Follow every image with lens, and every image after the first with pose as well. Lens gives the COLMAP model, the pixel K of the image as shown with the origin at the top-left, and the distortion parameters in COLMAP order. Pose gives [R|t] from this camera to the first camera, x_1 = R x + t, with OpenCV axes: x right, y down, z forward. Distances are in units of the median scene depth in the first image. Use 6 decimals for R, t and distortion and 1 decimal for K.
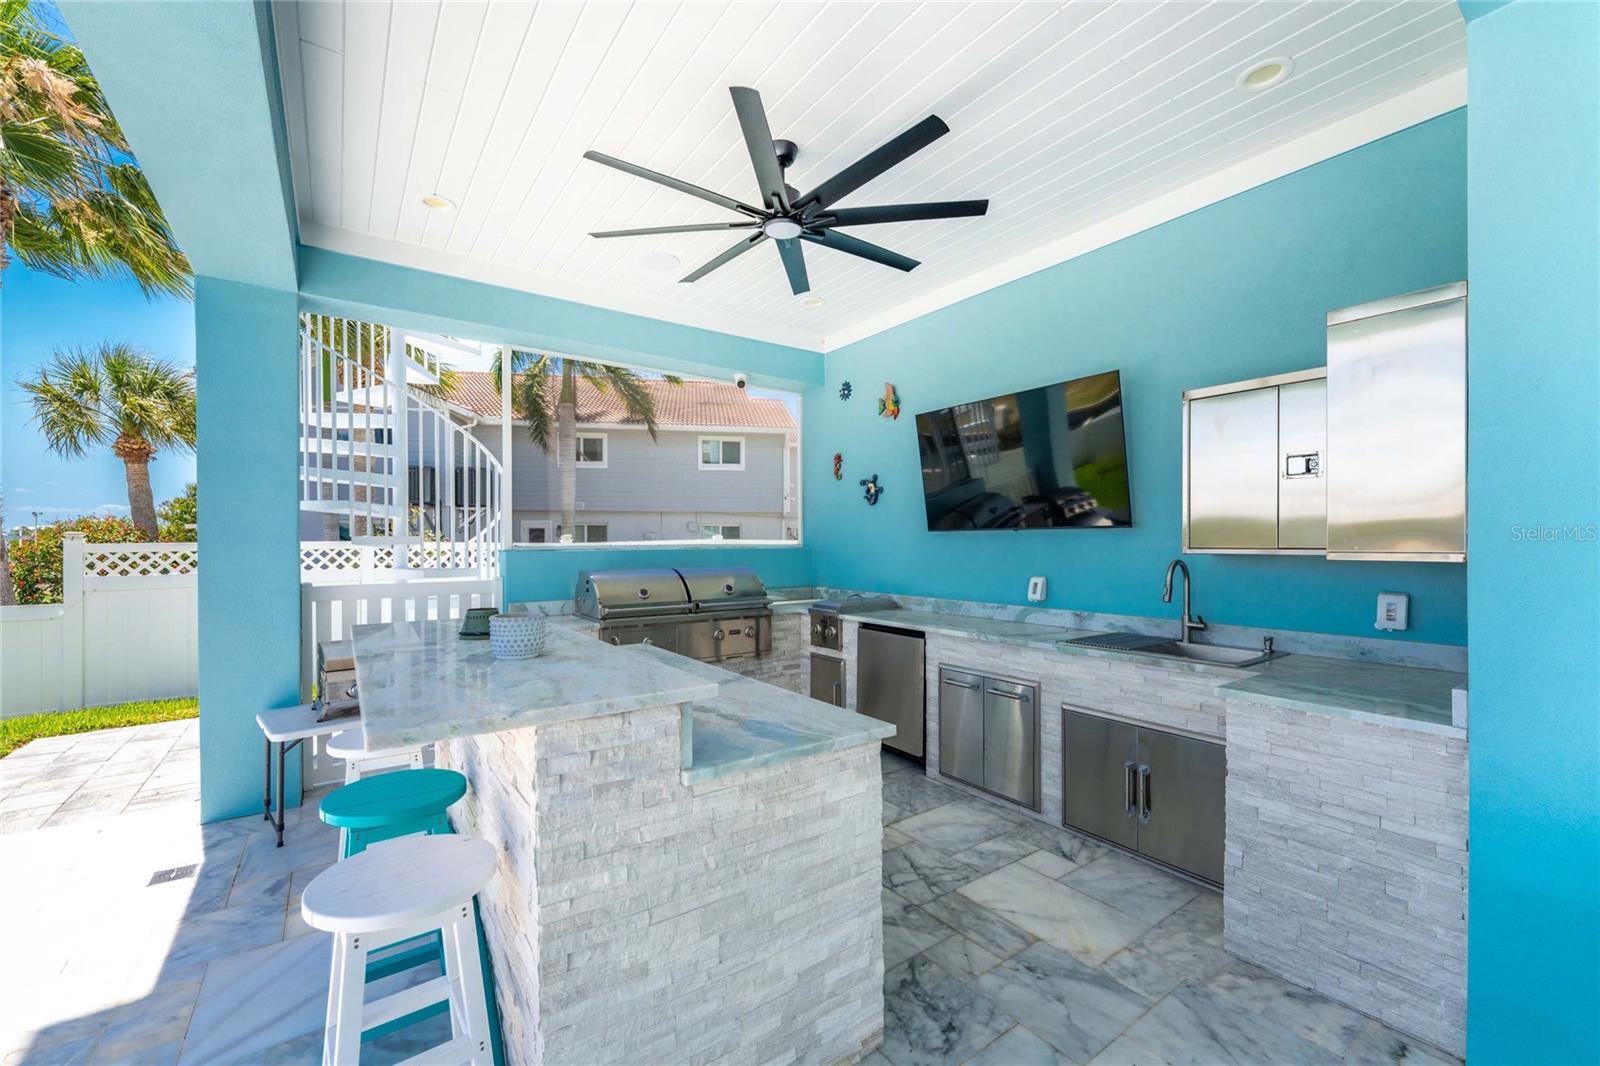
lens RADIAL K [[641.0, 0, 800.0], [0, 641.0, 533.0], [0, 0, 1]] dist [-0.000383, 0.000019]
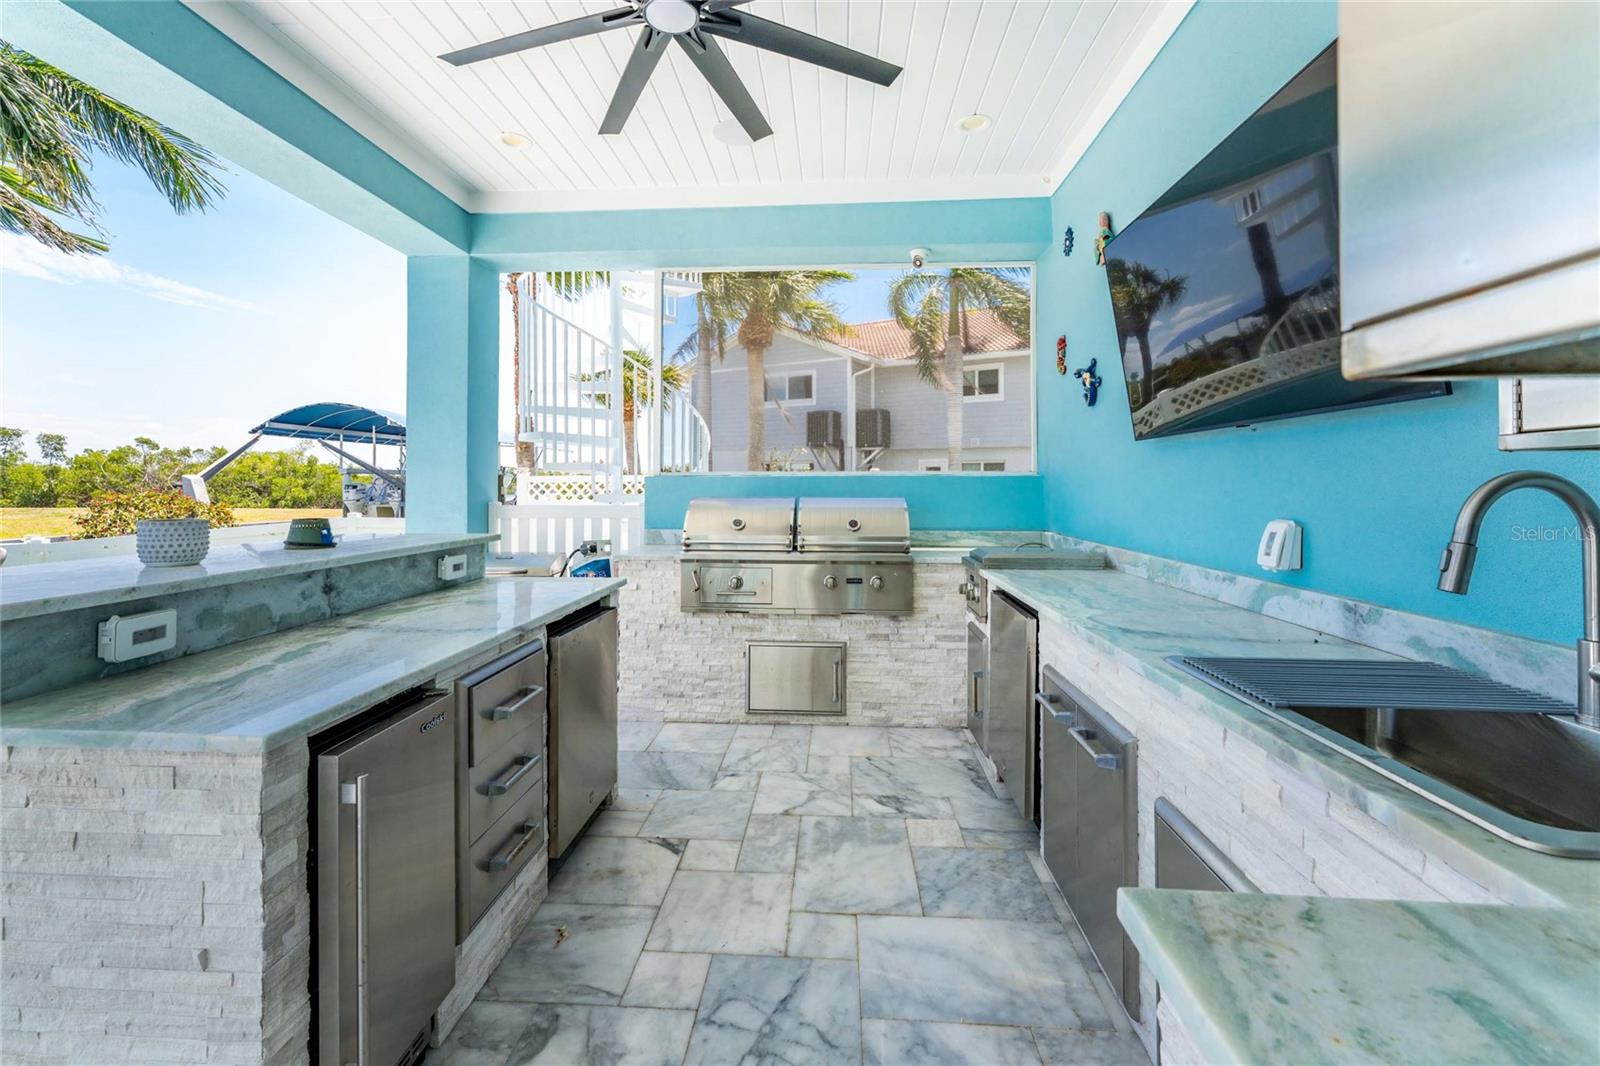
lens RADIAL K [[668.8, 0, 798.5], [0, 668.8, 465.8], [0, 0, 1]] dist [0.000097, -0.000100]
pose [[0.773085, -0.015052, -0.634124, 0.411637], [0.006058, 0.999848, -0.016347, 0.033546], [0.634273, 0.008796, 0.773059, 0.385490]]
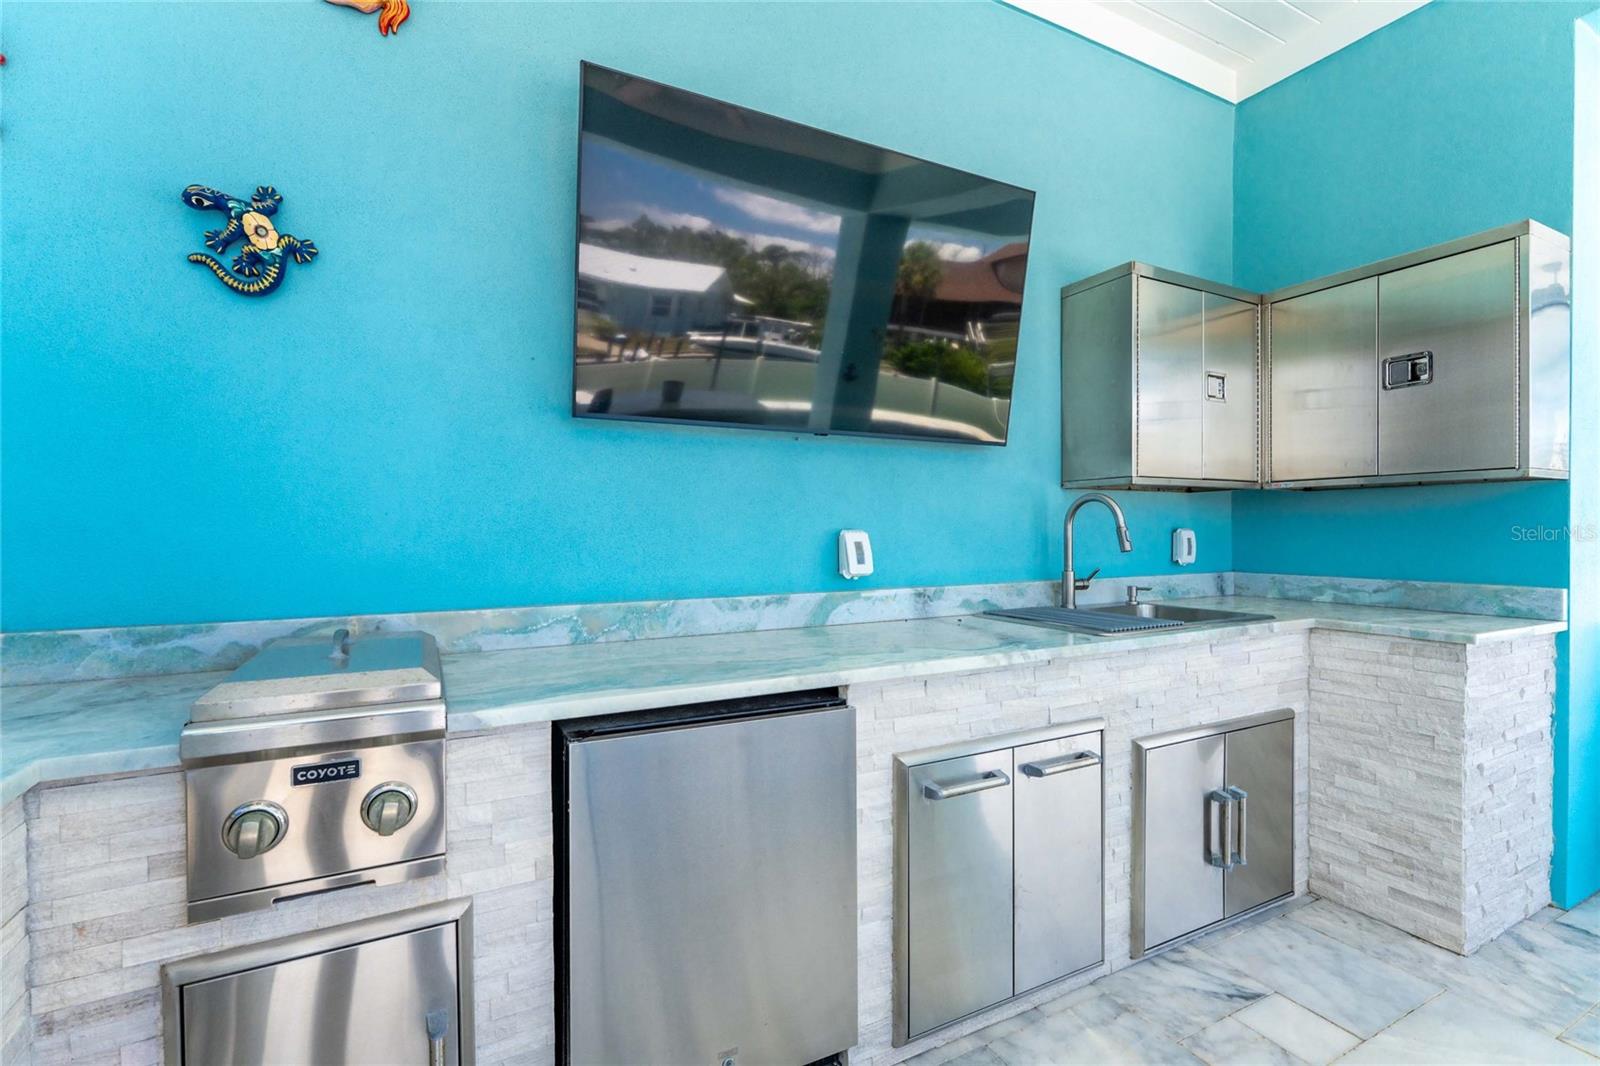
lens RADIAL K [[706.6, 0, 800.0], [0, 706.6, 533.0], [0, 0, 1]] dist [-0.000706, -0.000098]
pose [[0.145751, -0.003322, 0.989316, -0.195094], [-0.012757, 0.999905, 0.005237, 0.067789], [-0.989239, -0.013384, 0.145695, 0.962952]]
